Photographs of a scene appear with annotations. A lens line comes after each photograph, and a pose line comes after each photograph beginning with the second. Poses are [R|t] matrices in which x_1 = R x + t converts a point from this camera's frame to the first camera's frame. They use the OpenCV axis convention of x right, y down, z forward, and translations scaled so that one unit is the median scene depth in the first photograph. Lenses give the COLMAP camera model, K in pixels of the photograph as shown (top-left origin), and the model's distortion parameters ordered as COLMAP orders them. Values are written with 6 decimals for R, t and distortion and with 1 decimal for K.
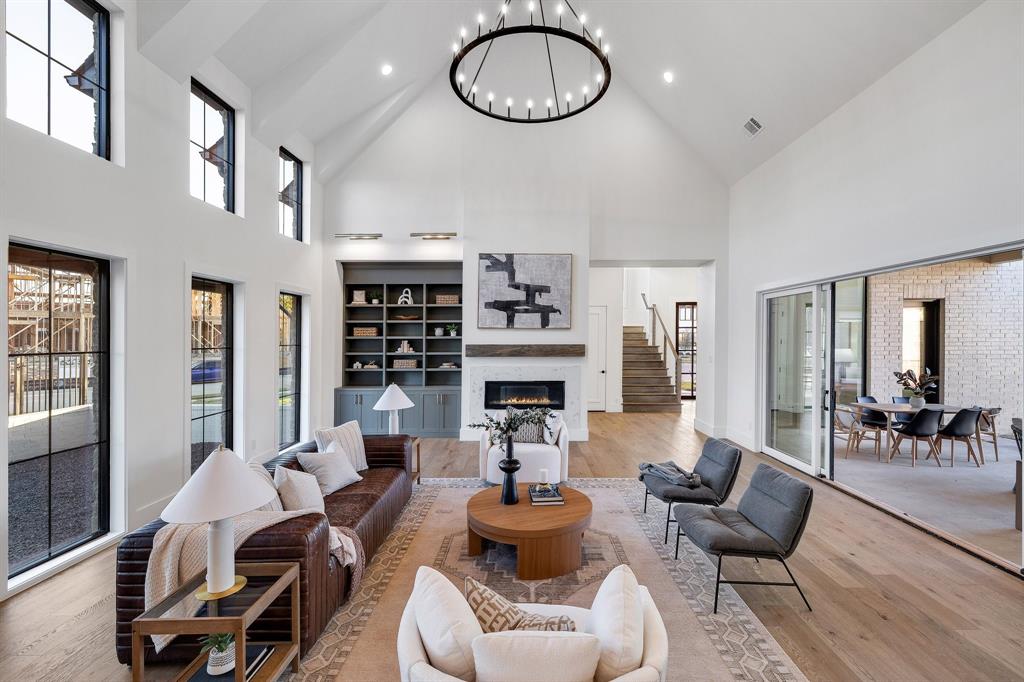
lens RADIAL K [[445.3, 0, 521.4], [0, 445.3, 343.0], [0, 0, 1]] dist [-0.001193, -0.000262]
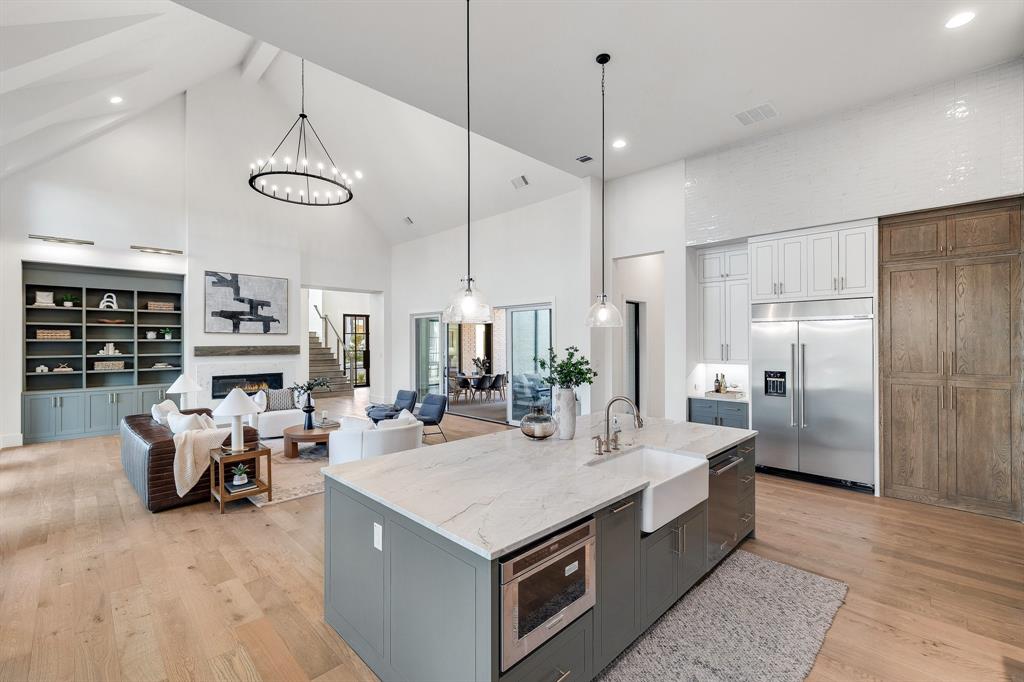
lens RADIAL K [[445.3, 0, 521.4], [0, 445.3, 343.0], [0, 0, 1]] dist [-0.001193, -0.000262]
pose [[0.697313, -0.002425, 0.716763, -0.354499], [0.008845, 0.999947, -0.005222, 0.008588], [-0.716713, 0.009981, 0.697297, -0.444692]]
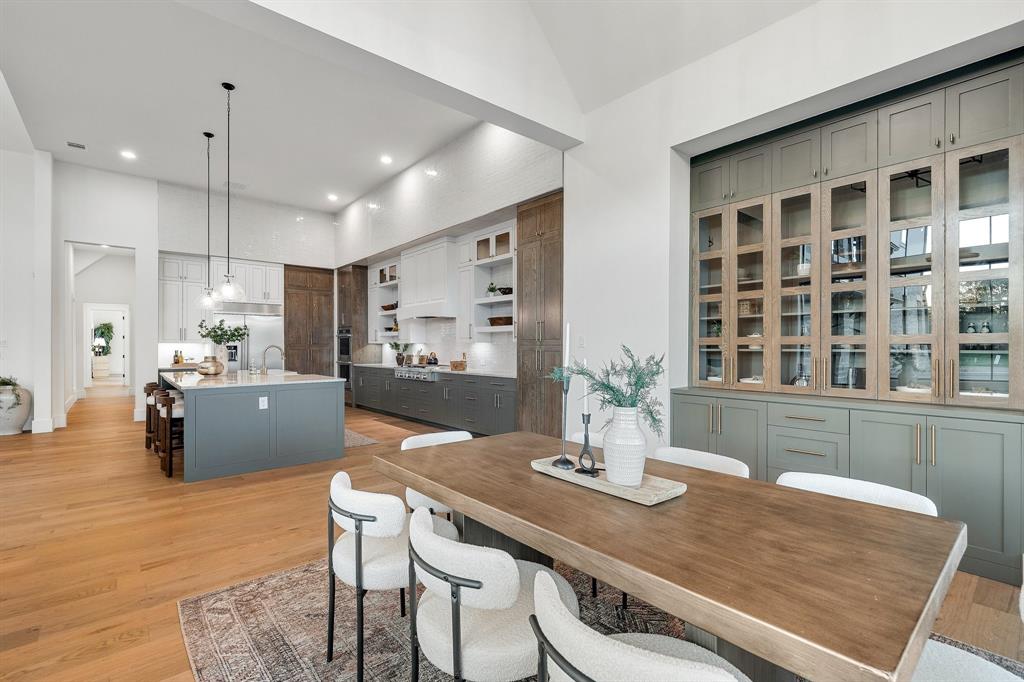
lens RADIAL K [[461.5, 0, 512.0], [0, 461.5, 341.0], [0, 0, 1]] dist [-0.000168, -0.000281]
pose [[-0.648908, 0.011724, 0.760777, -0.918045], [0.009495, 0.999928, -0.007310, 0.058505], [-0.760808, 0.002481, -0.648972, -0.010006]]
